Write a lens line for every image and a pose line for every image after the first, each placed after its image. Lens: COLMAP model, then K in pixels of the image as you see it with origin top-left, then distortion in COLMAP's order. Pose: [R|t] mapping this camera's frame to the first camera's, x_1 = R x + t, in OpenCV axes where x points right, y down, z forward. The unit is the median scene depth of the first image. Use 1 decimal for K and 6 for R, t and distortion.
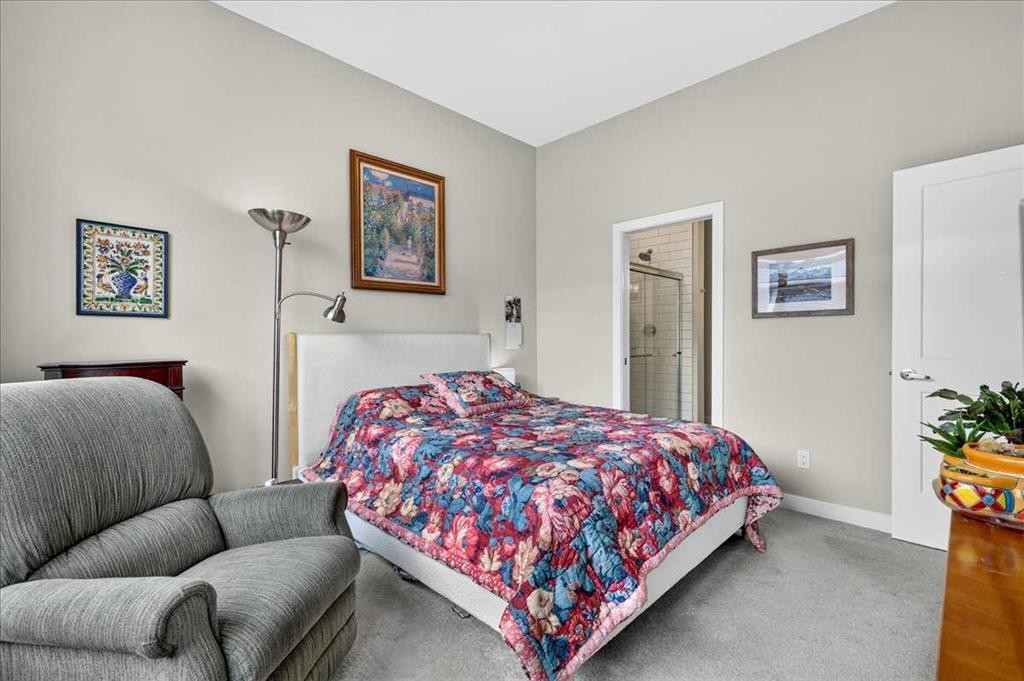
lens RADIAL K [[456.1, 0, 511.9], [0, 456.1, 343.4], [0, 0, 1]] dist [0.003450, 0.000007]
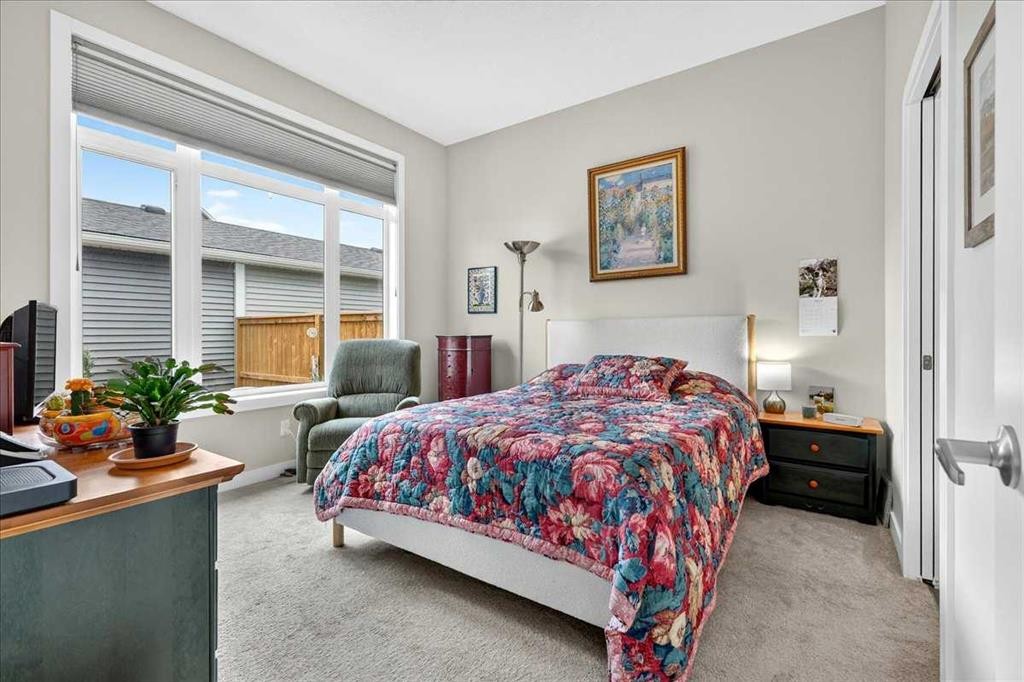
lens RADIAL K [[448.2, 0, 512.3], [0, 448.2, 332.5], [0, 0, 1]] dist [-0.001026, 0.000332]
pose [[0.177339, 0.005822, -0.984133, 0.758637], [-0.005768, 0.999971, 0.004876, 0.009036], [0.984133, 0.004811, 0.177368, 0.555881]]
